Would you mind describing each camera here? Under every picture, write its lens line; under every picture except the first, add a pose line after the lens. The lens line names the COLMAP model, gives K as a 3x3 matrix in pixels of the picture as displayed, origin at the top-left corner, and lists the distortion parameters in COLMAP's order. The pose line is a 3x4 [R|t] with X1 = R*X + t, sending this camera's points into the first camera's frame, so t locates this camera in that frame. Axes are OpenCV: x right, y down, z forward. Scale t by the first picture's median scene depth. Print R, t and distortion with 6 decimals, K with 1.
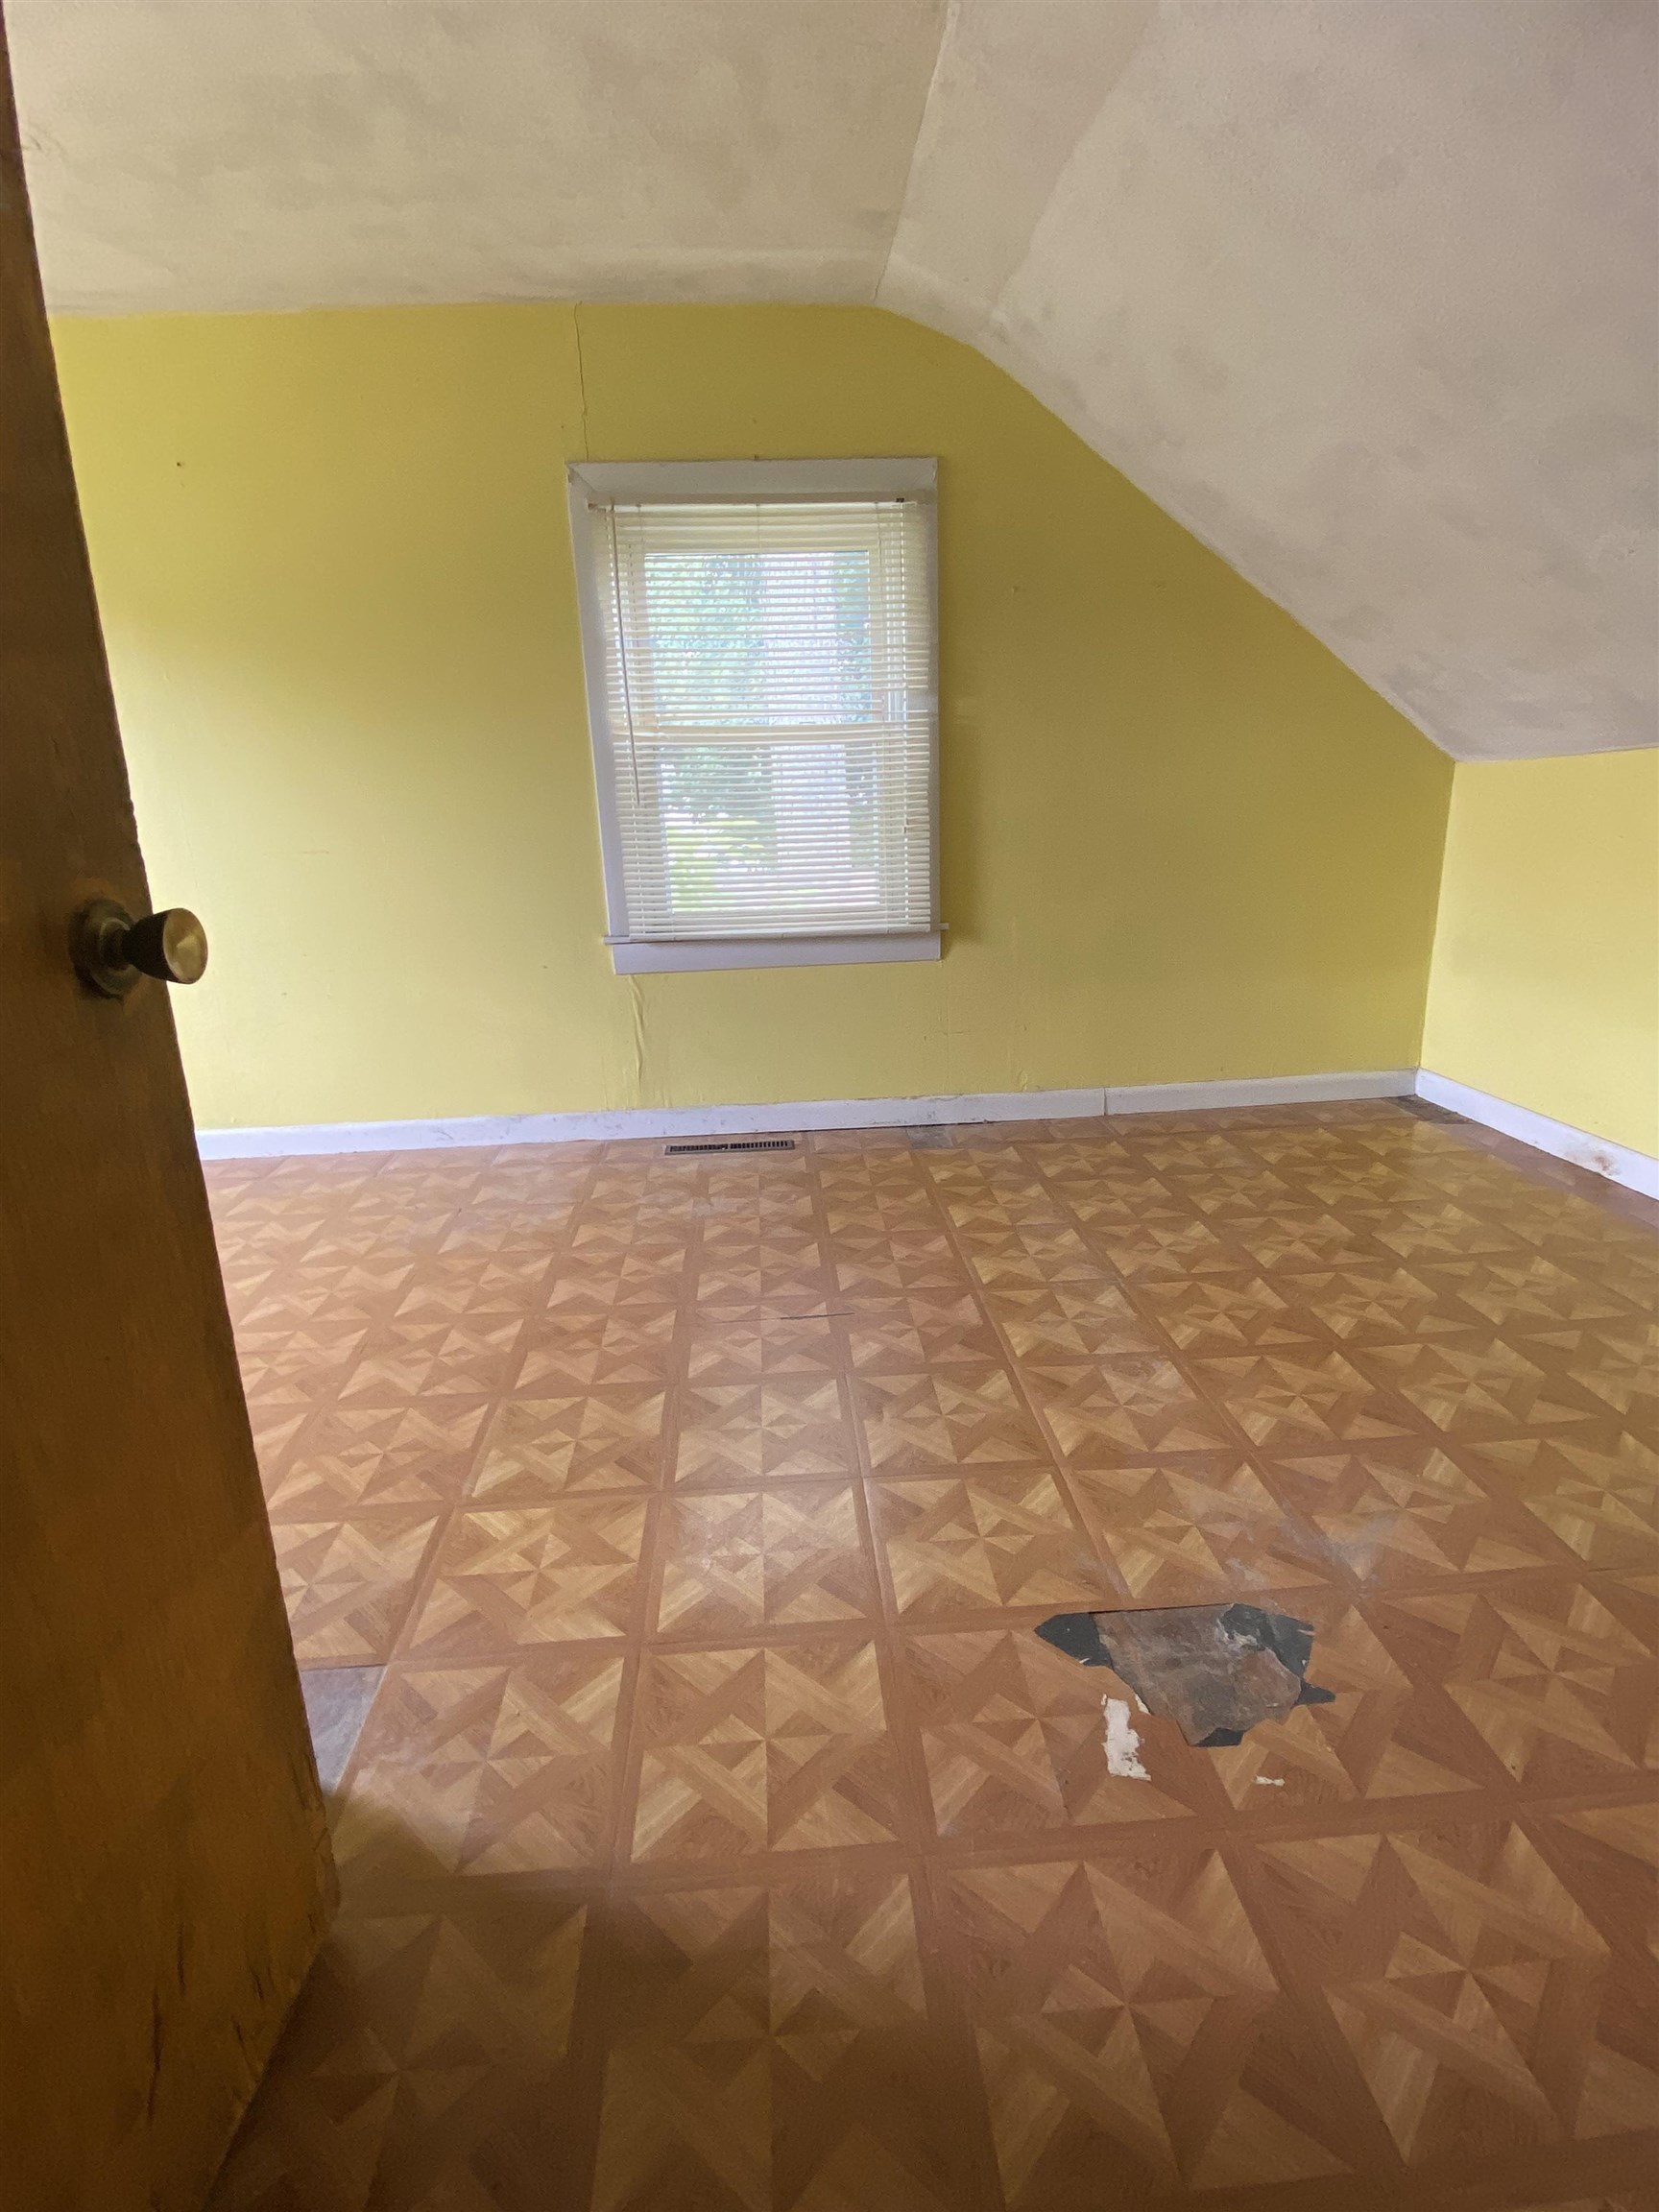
lens RADIAL K [[1064.4, 0, 829.5], [0, 1064.4, 1106.0], [0, 0, 1]] dist [0.081579, -0.085888]
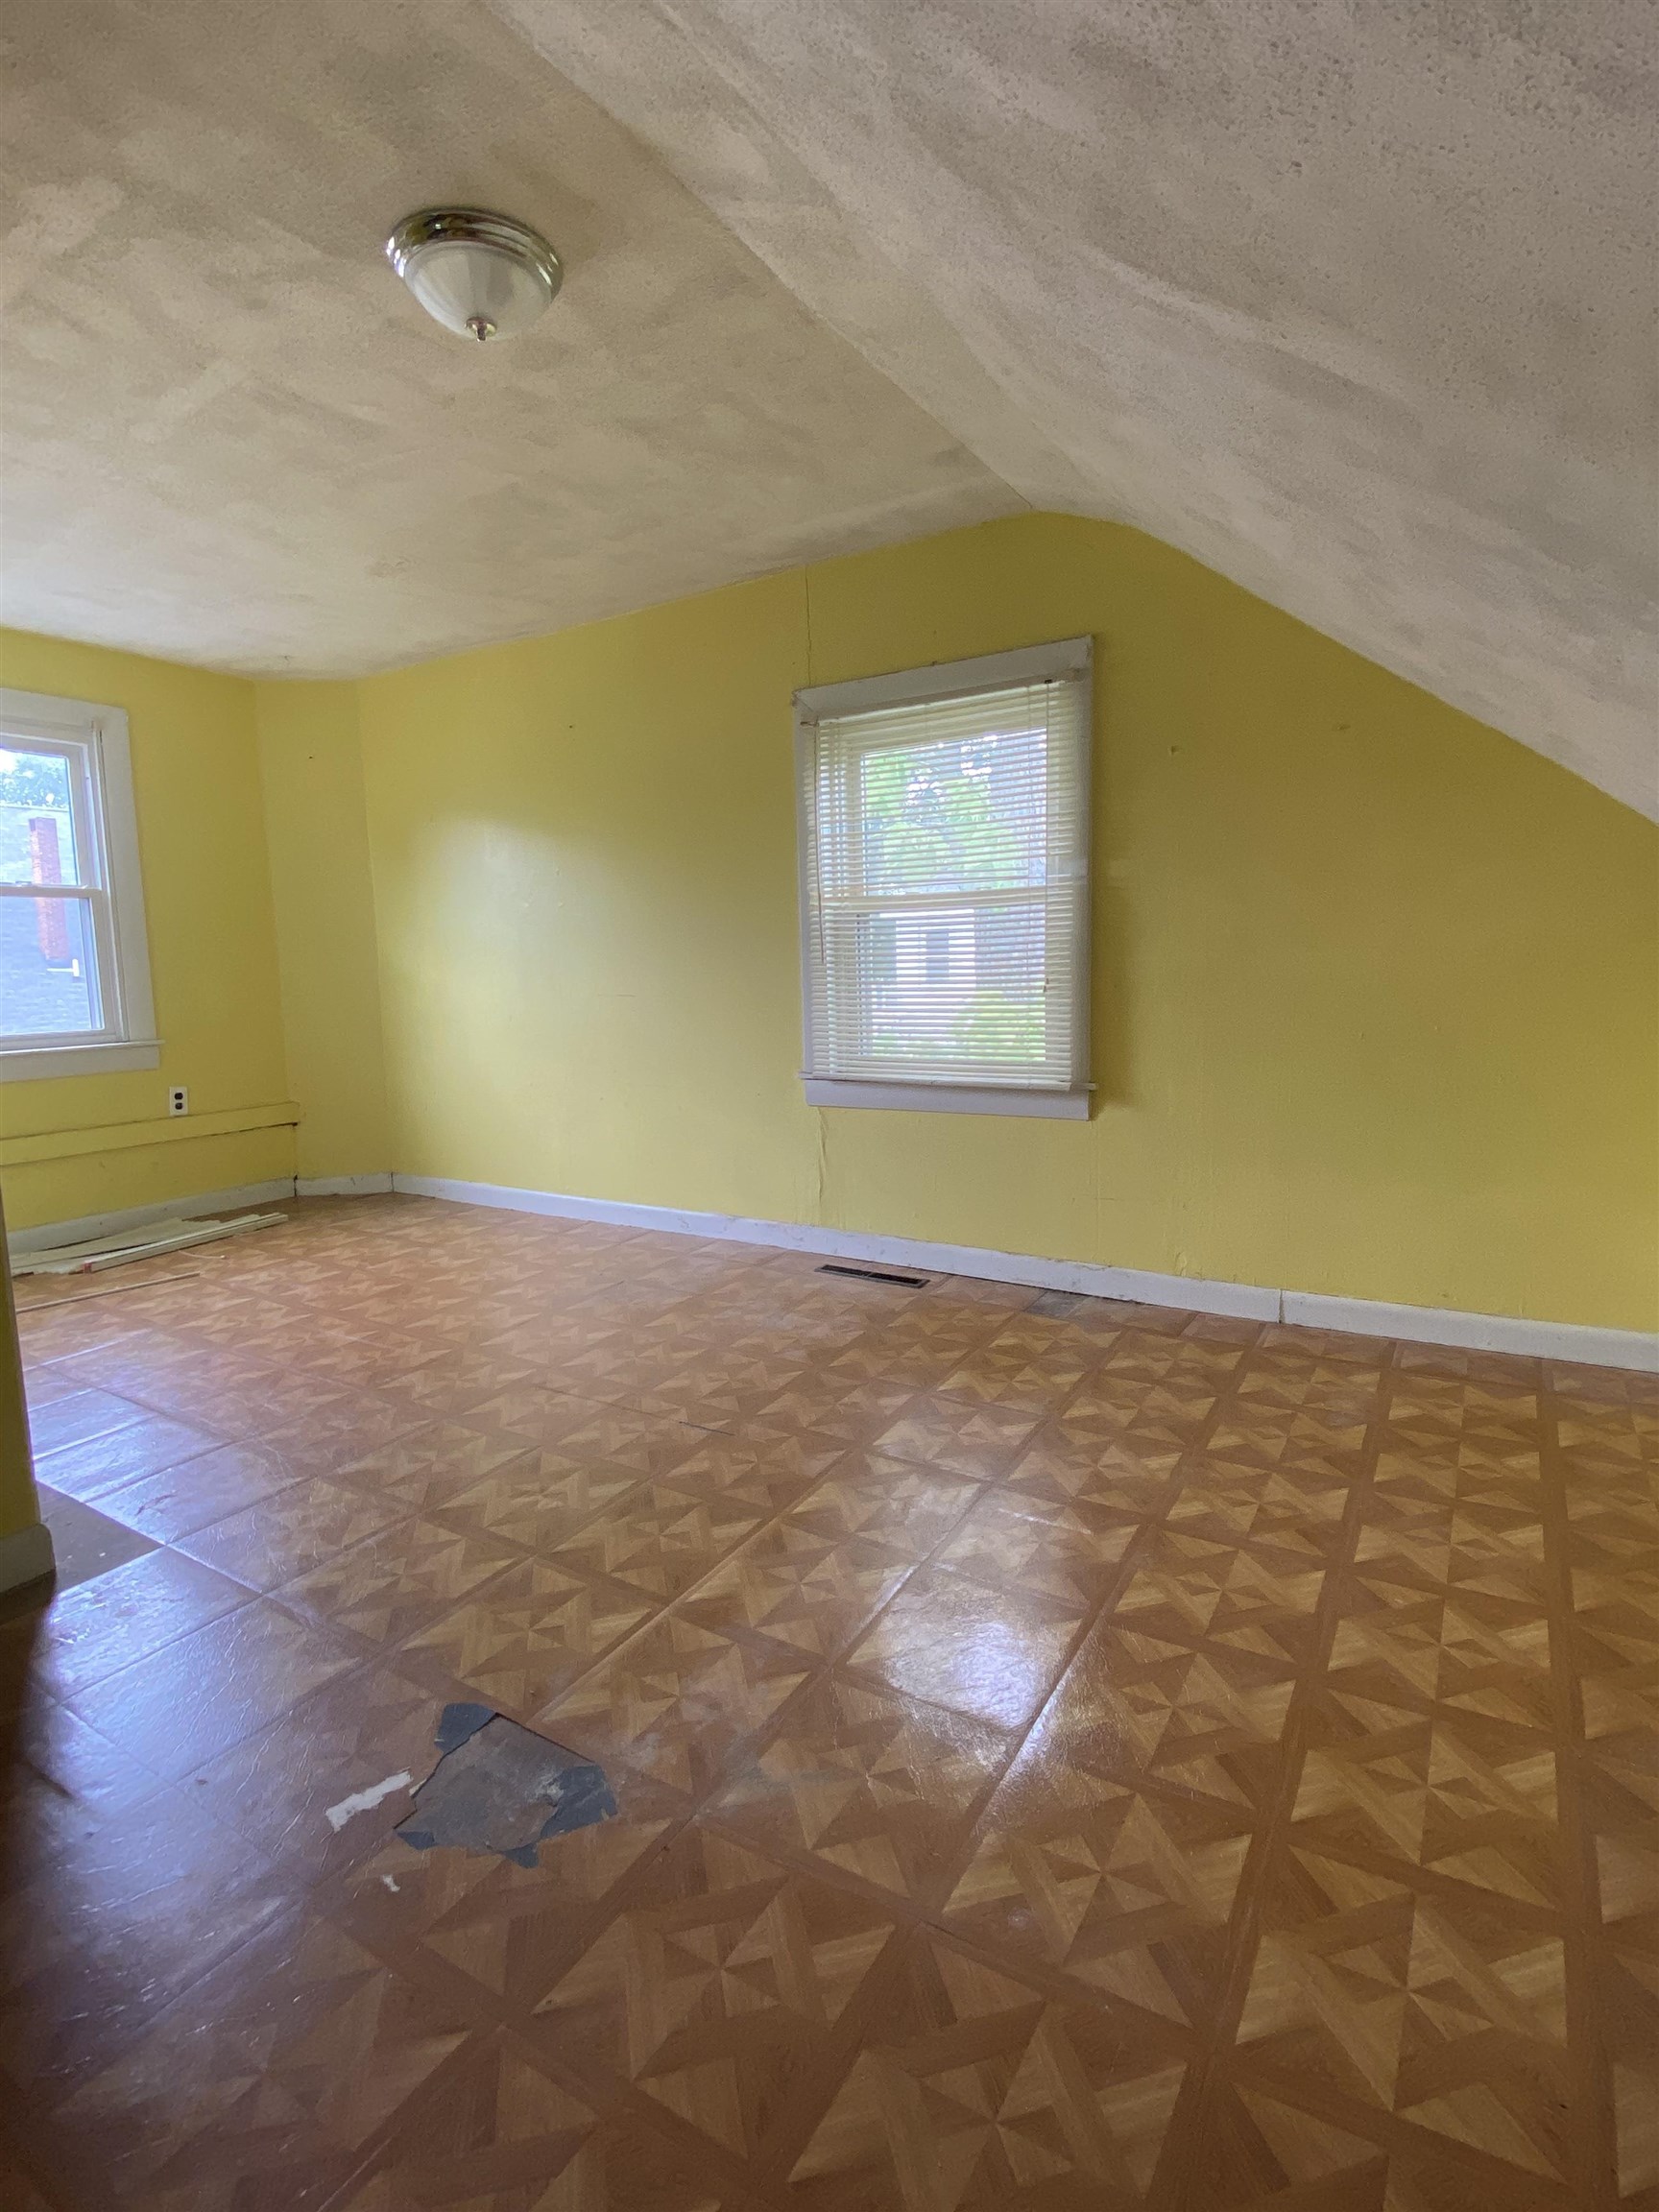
lens RADIAL K [[1064.4, 0, 829.5], [0, 1064.4, 1106.0], [0, 0, 1]] dist [0.081579, -0.085888]
pose [[0.813515, 0.090460, -0.574465, 0.521810], [-0.155813, 0.985616, -0.065447, -0.057495], [0.560282, 0.142752, 0.815908, 0.096958]]
